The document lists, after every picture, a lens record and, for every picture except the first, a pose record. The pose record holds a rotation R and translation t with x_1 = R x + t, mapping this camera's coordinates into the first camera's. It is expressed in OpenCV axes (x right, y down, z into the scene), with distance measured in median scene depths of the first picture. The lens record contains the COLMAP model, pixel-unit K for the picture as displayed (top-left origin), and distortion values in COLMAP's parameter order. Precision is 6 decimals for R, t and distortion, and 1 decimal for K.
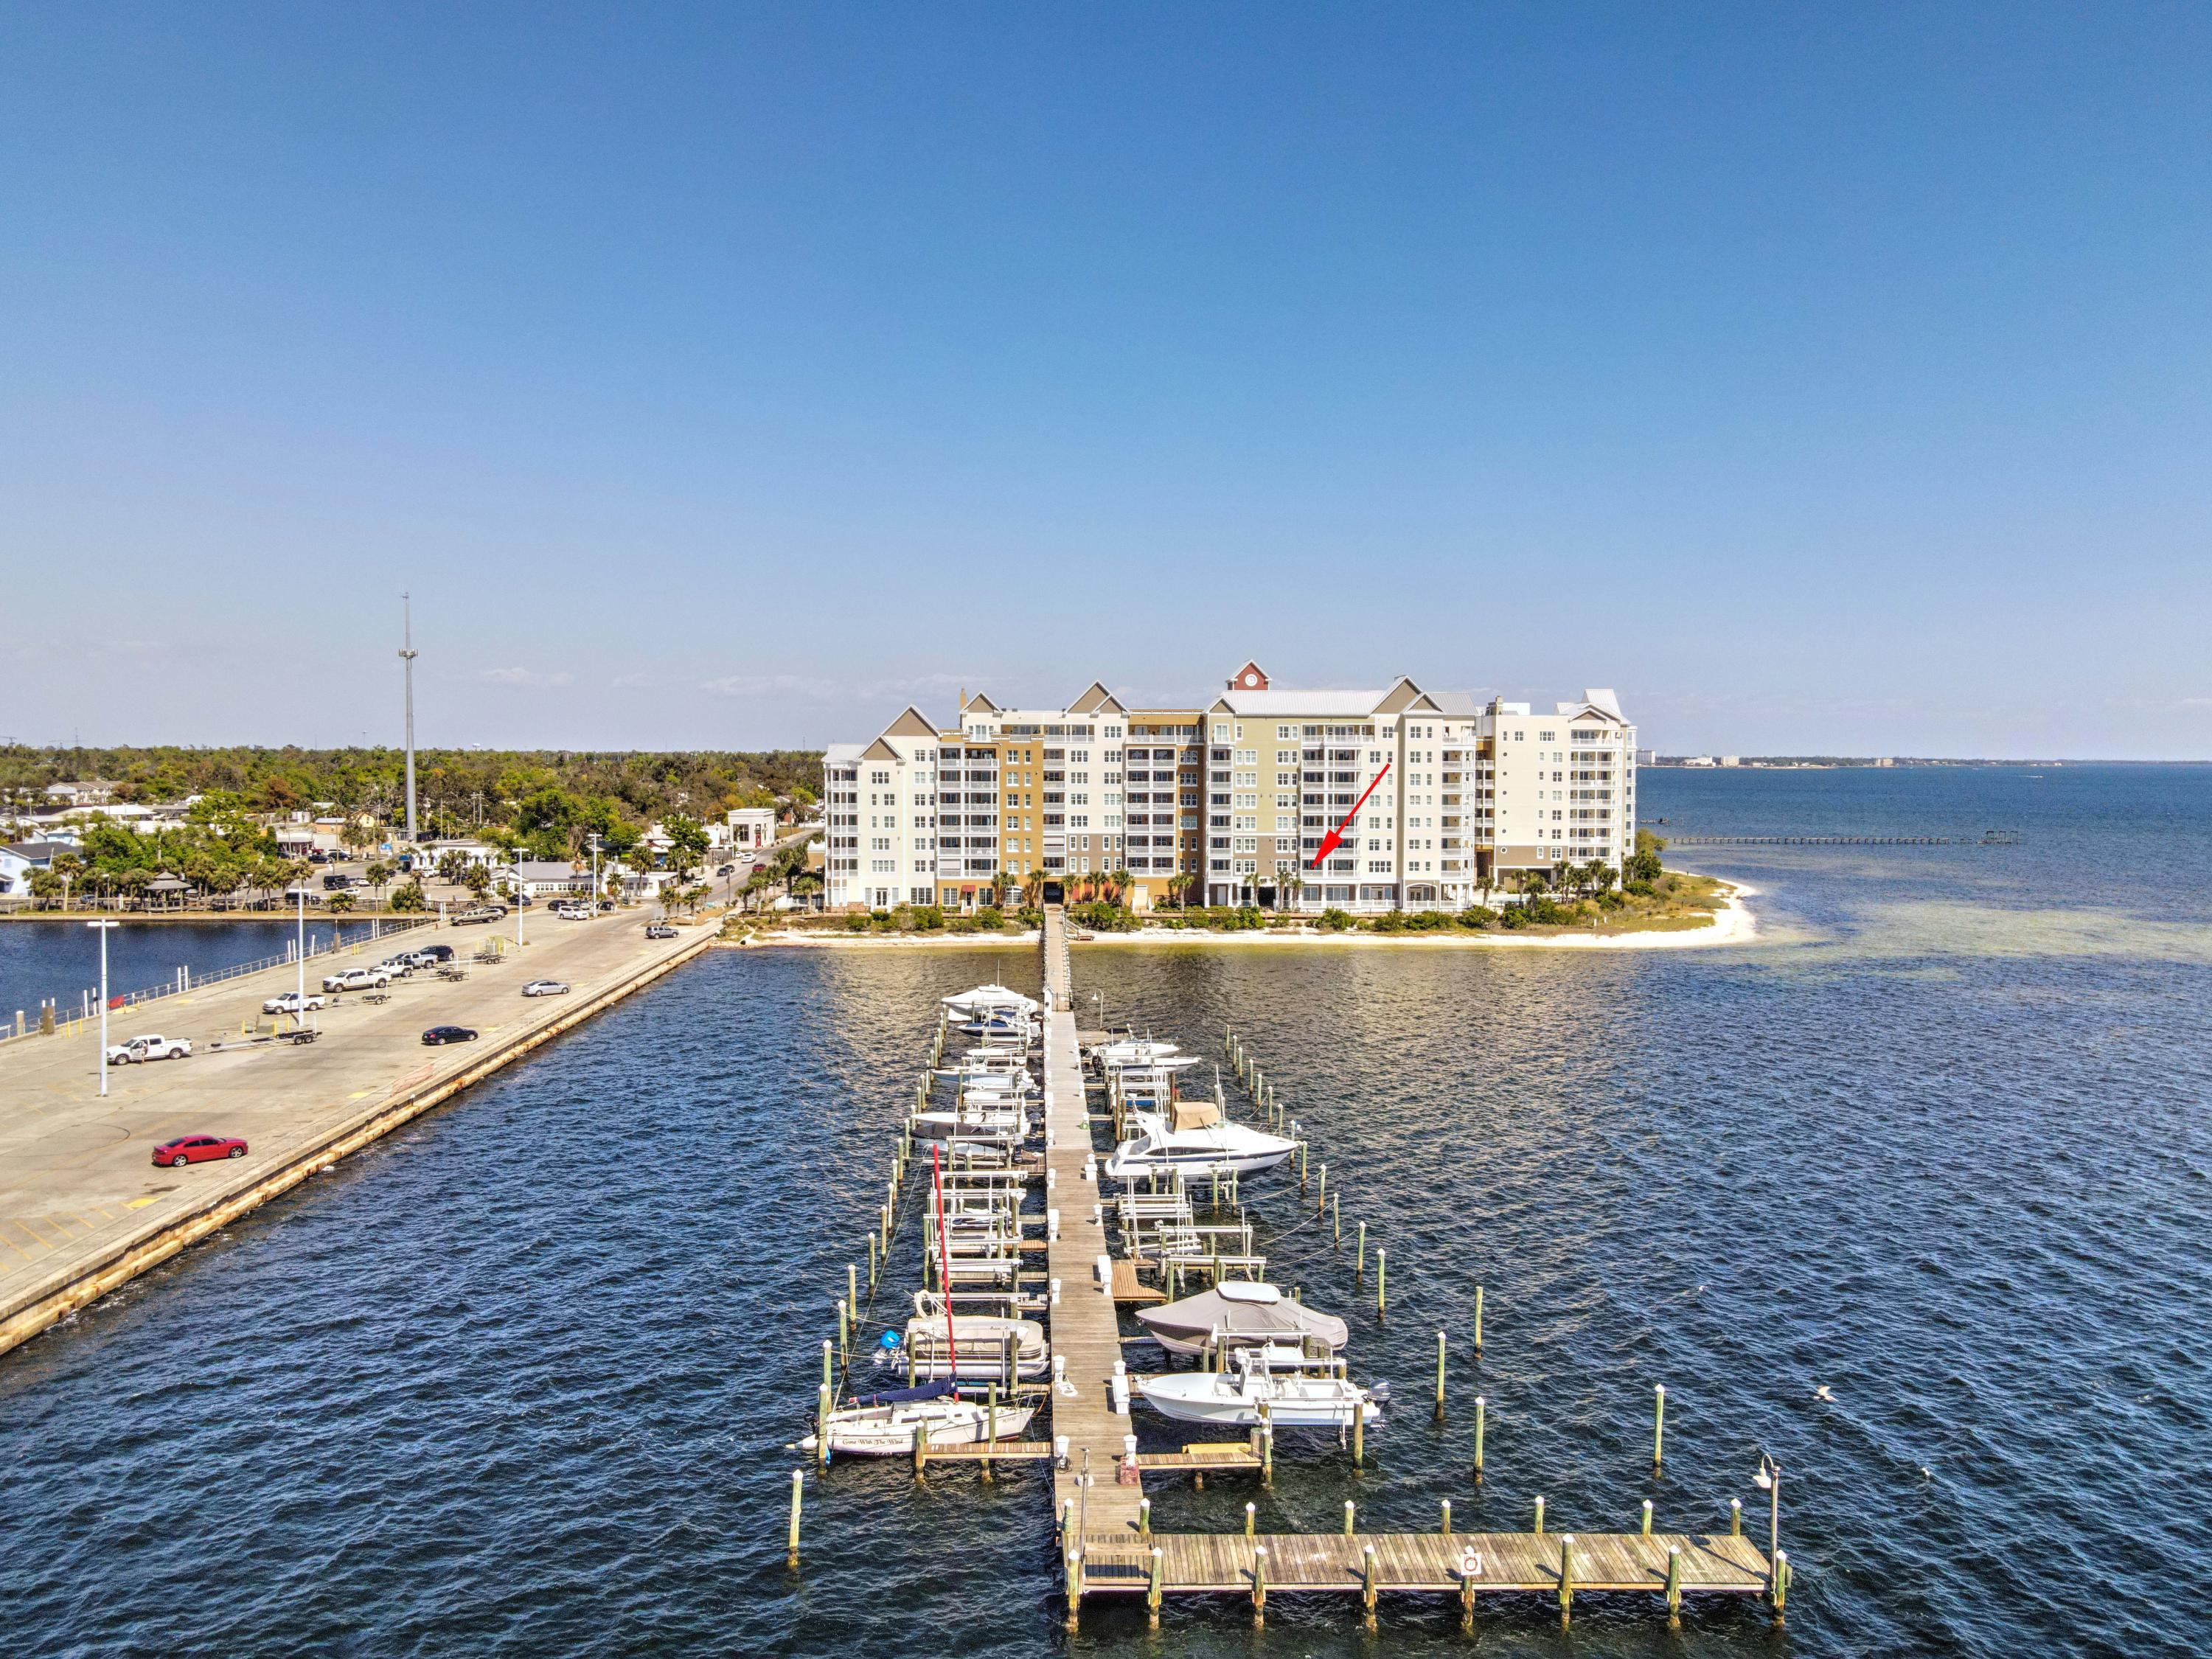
lens RADIAL K [[1705.0, 0, 1116.5], [0, 1705.0, 883.9], [0, 0, 1]] dist [0.008293, 0.003955]
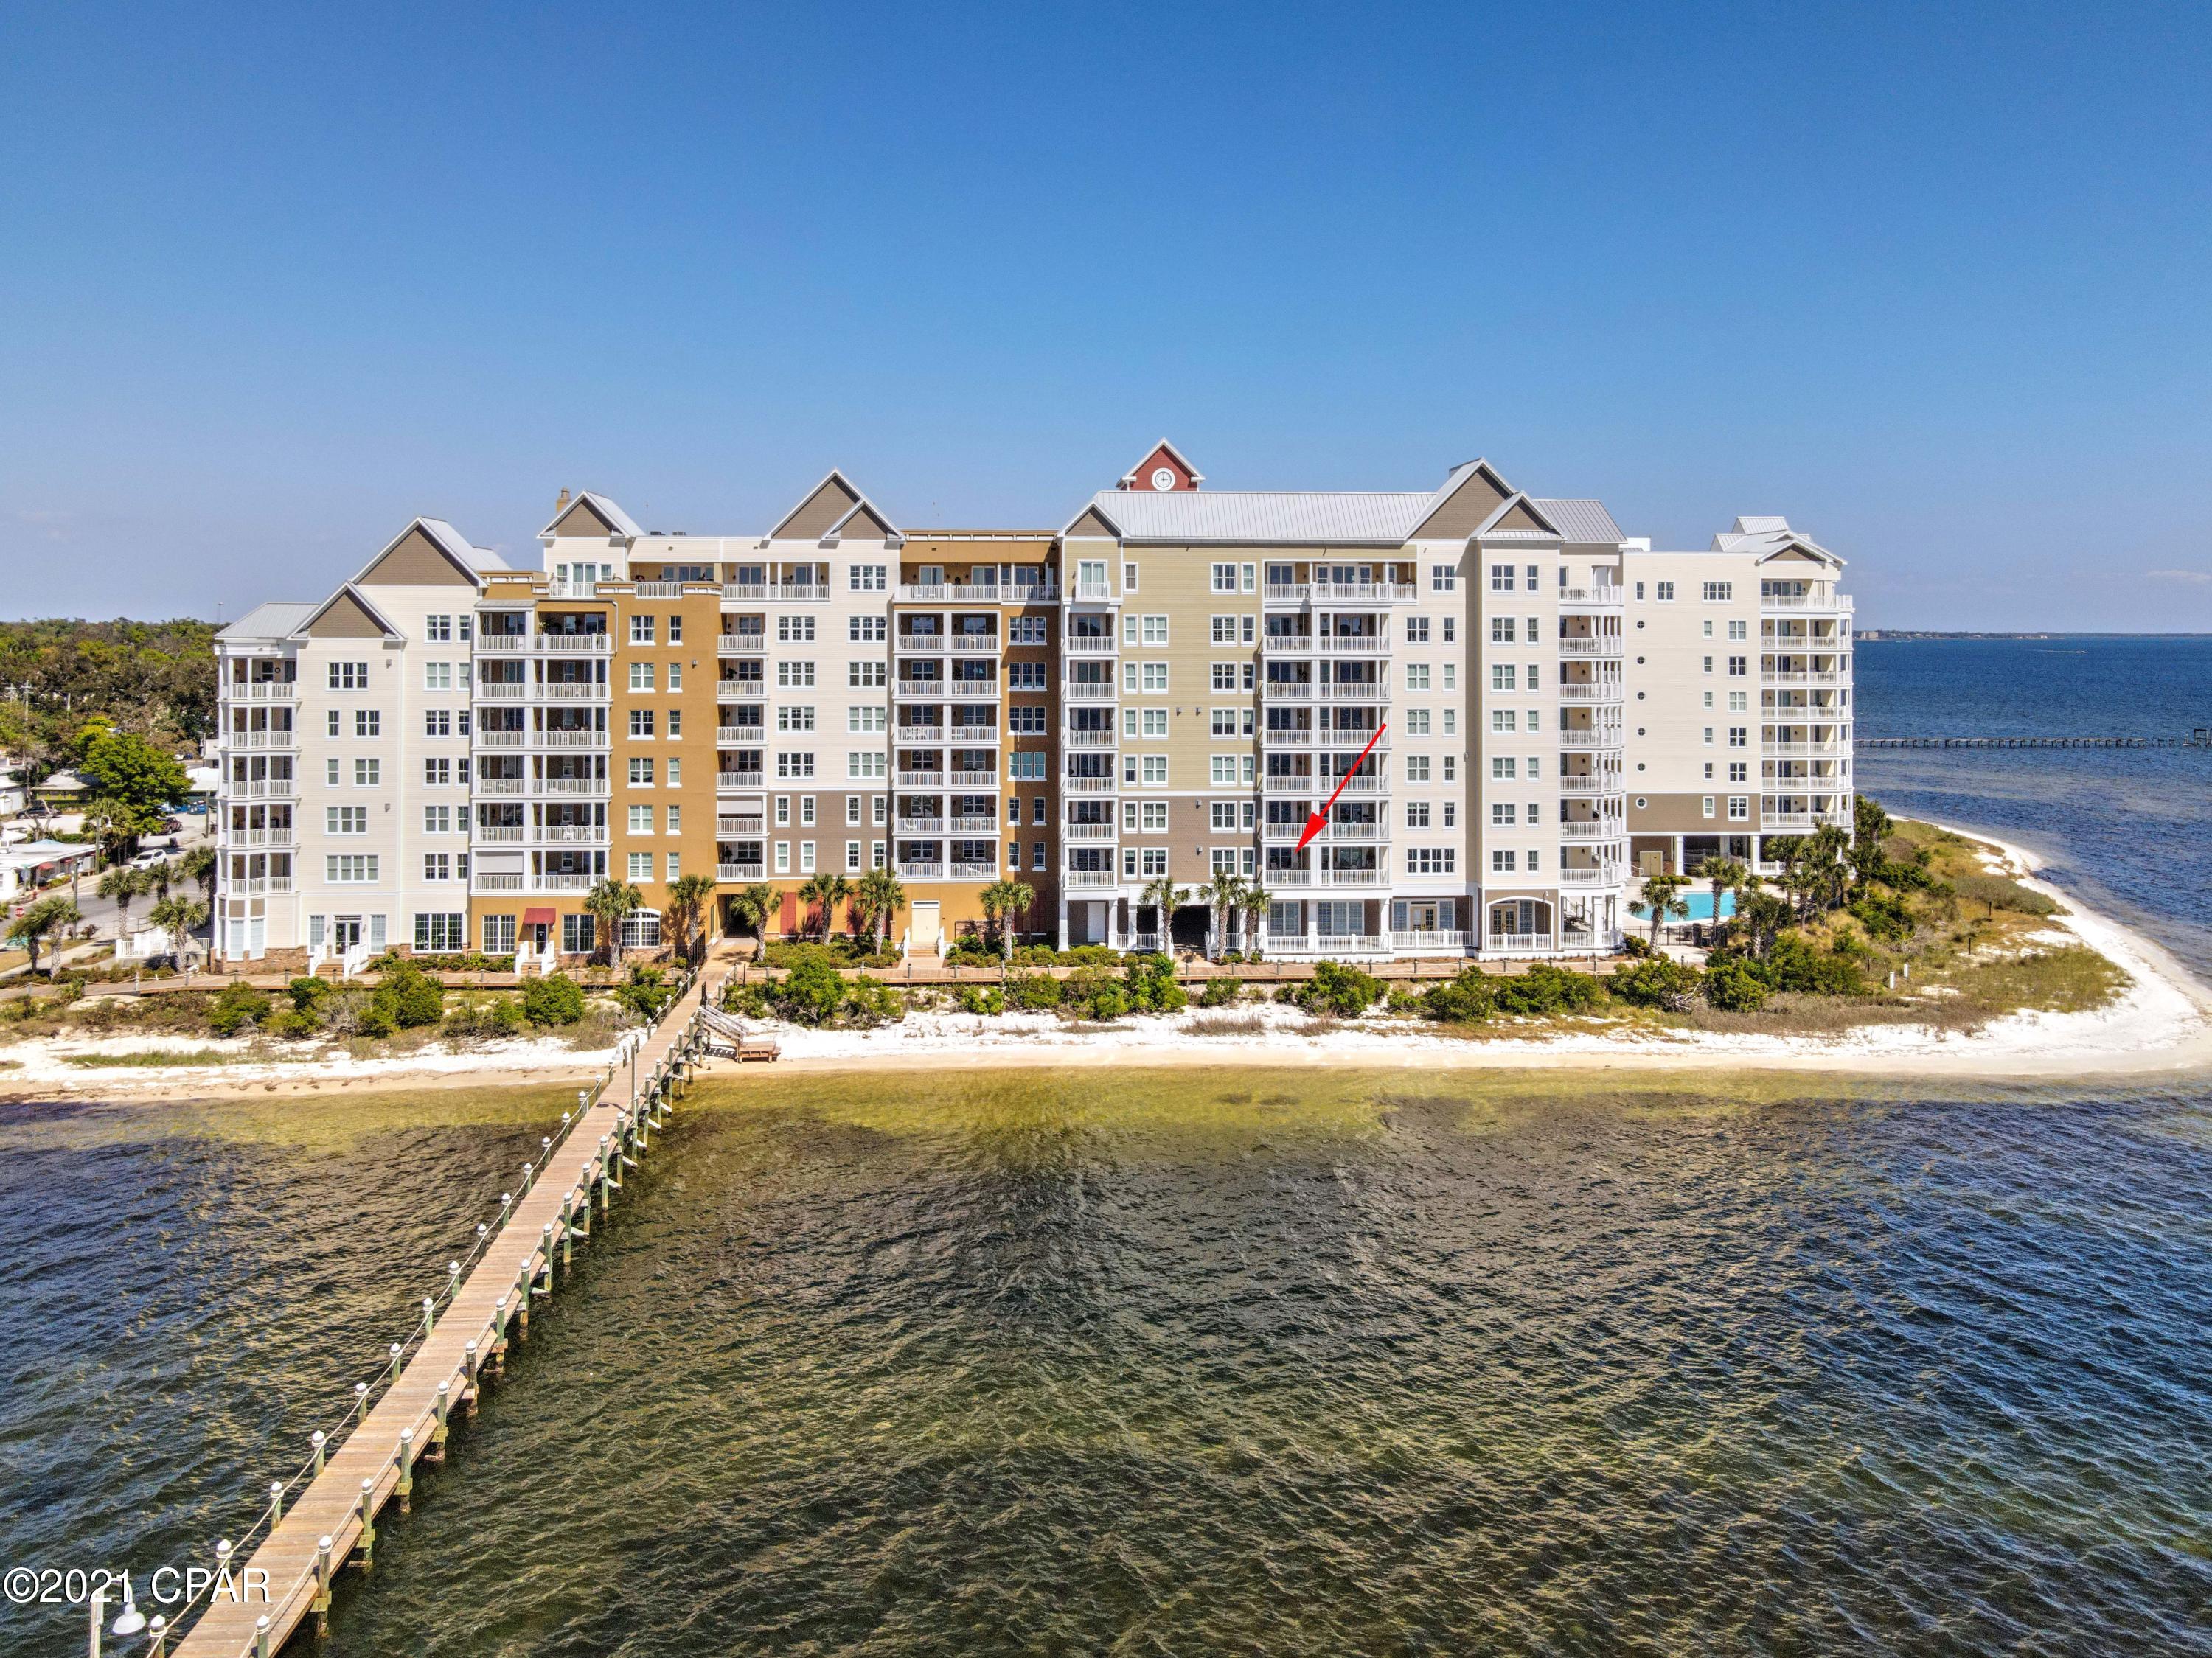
lens RADIAL K [[1756.8, 0, 1101.1], [0, 1756.8, 650.6], [0, 0, 1]] dist [0.011508, 0.011739]
pose [[0.999892, -0.001040, 0.014684, 0.056423], [0.001959, 0.998030, -0.062702, -0.038100], [-0.014590, 0.062724, 0.997924, 0.514345]]
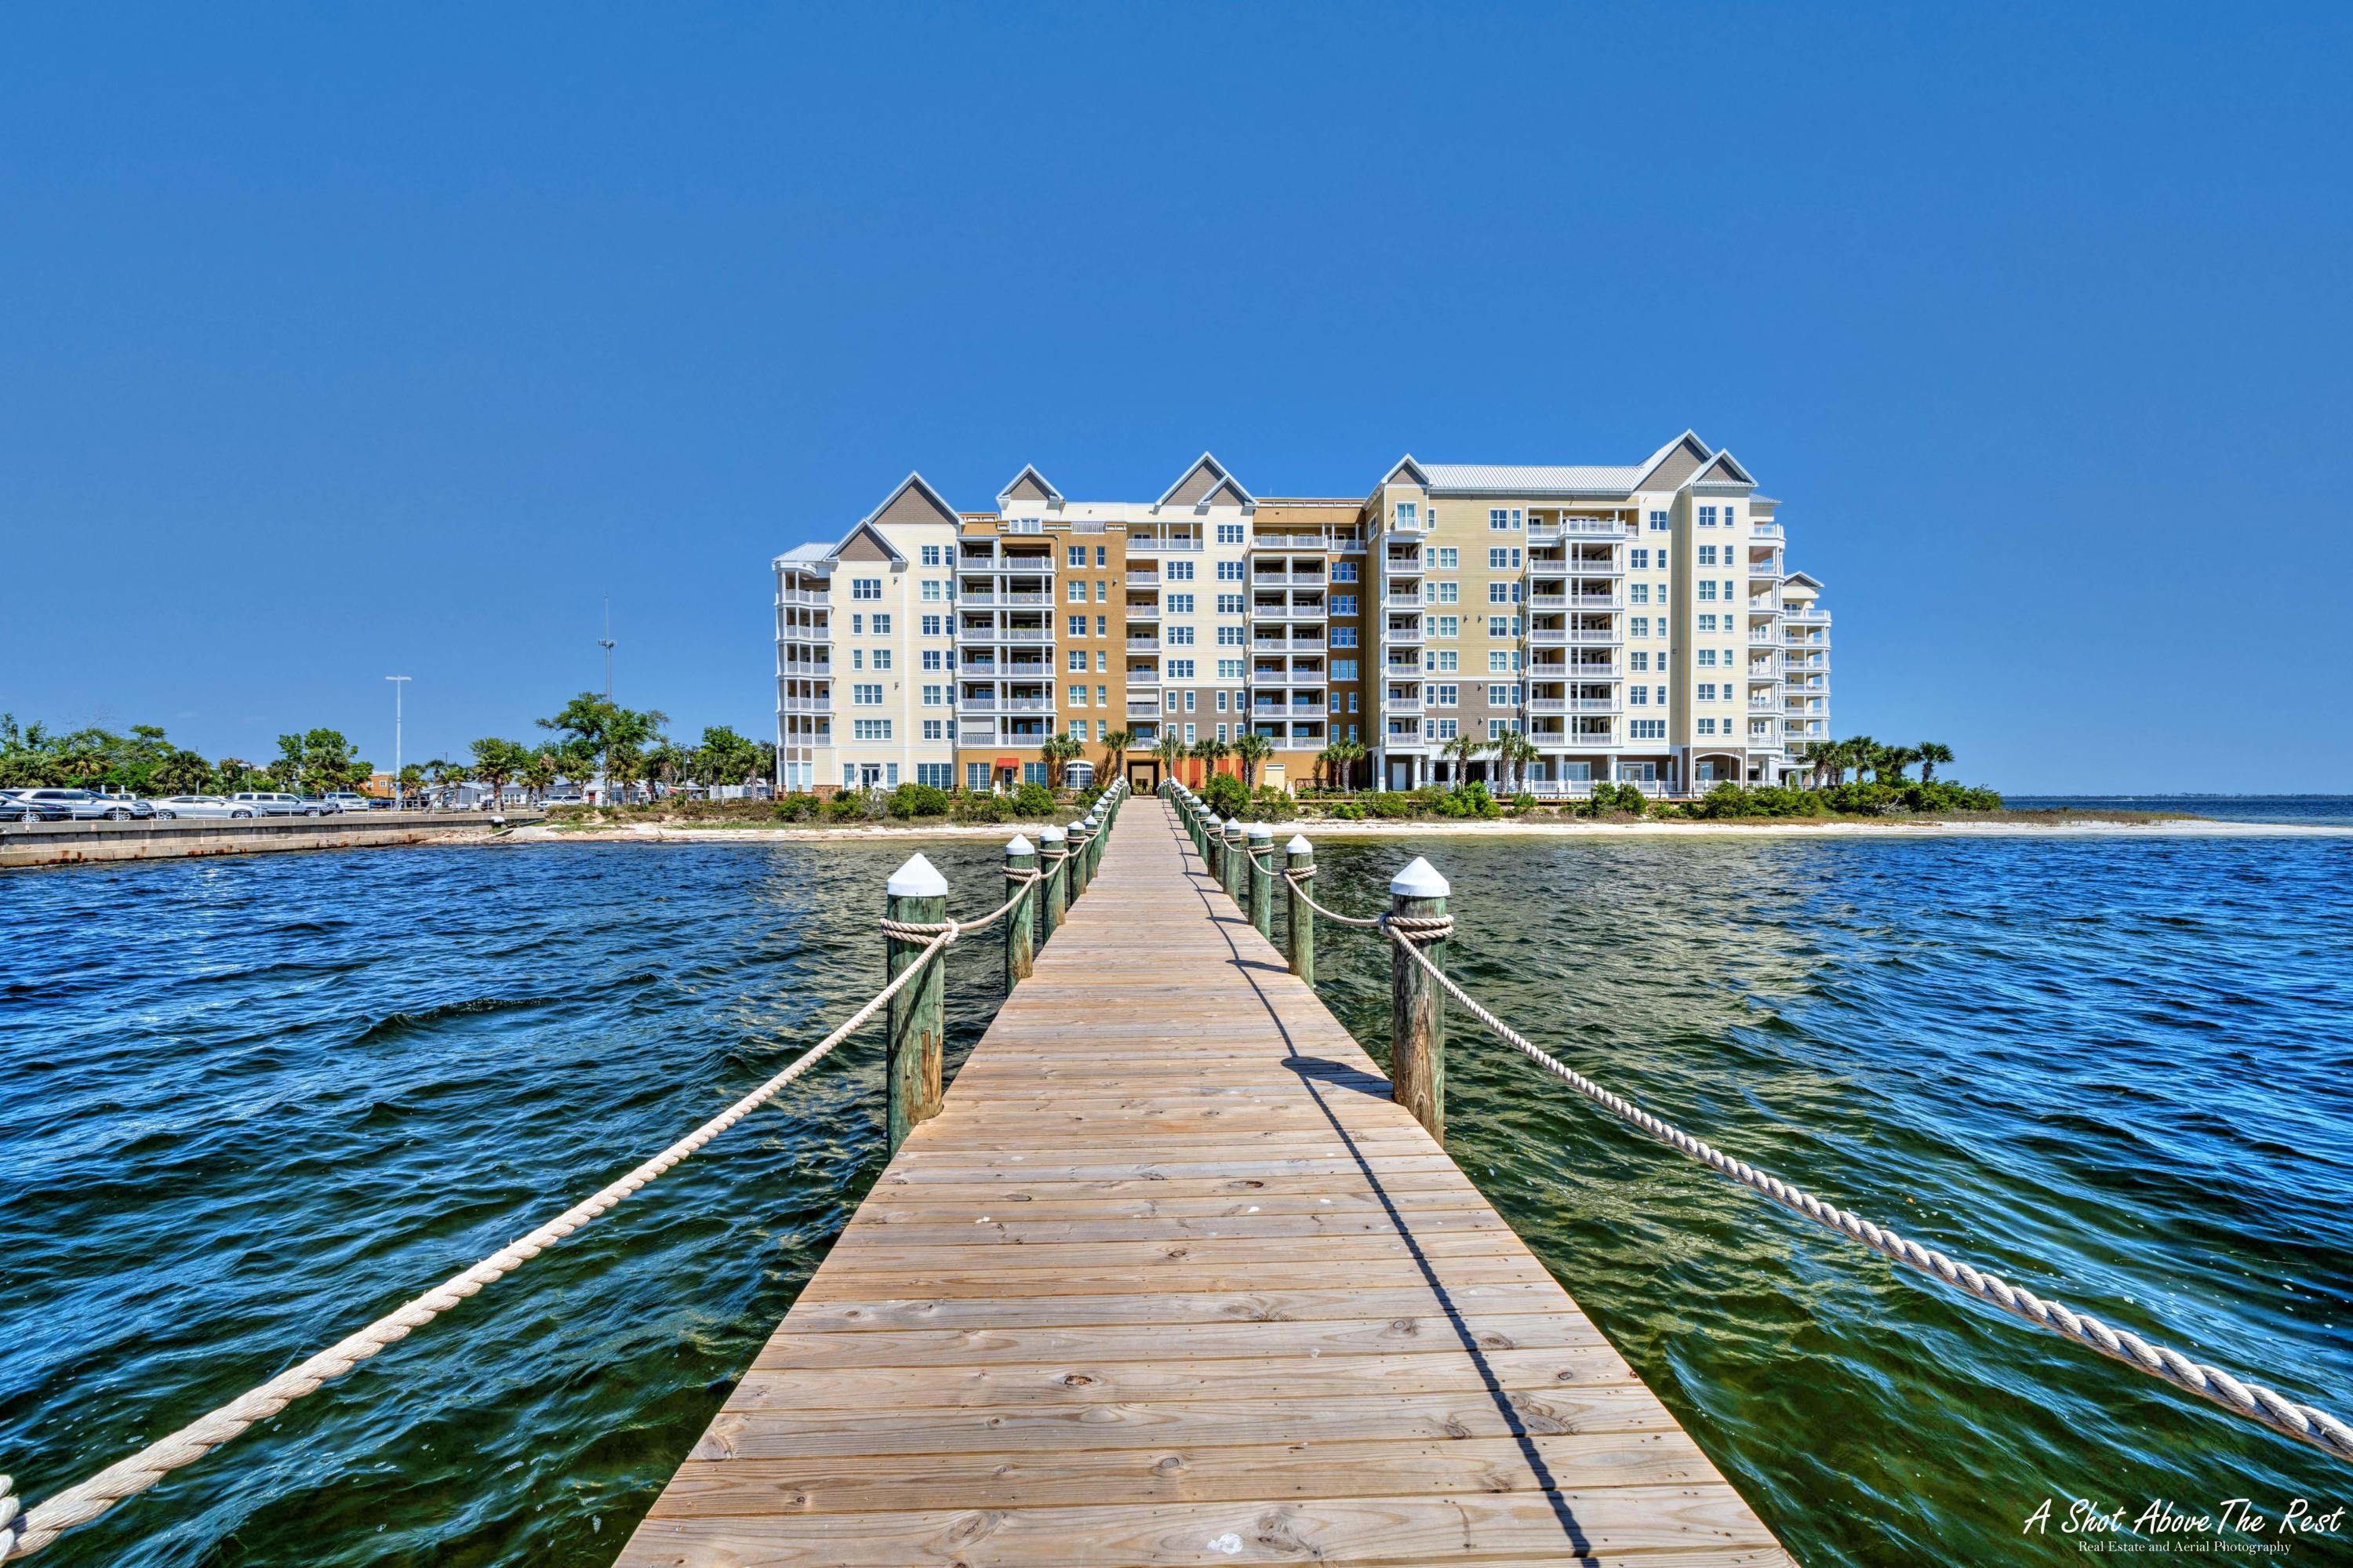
lens RADIAL K [[819.8, 0, 1166.3], [0, 819.8, 840.2], [0, 0, 1]] dist [-0.000531, -0.000001]
pose [[0.999673, -0.008039, -0.024271, -0.020637], [0.007399, 0.999626, -0.026326, 0.038921], [0.024473, 0.026138, 0.999359, 0.689935]]
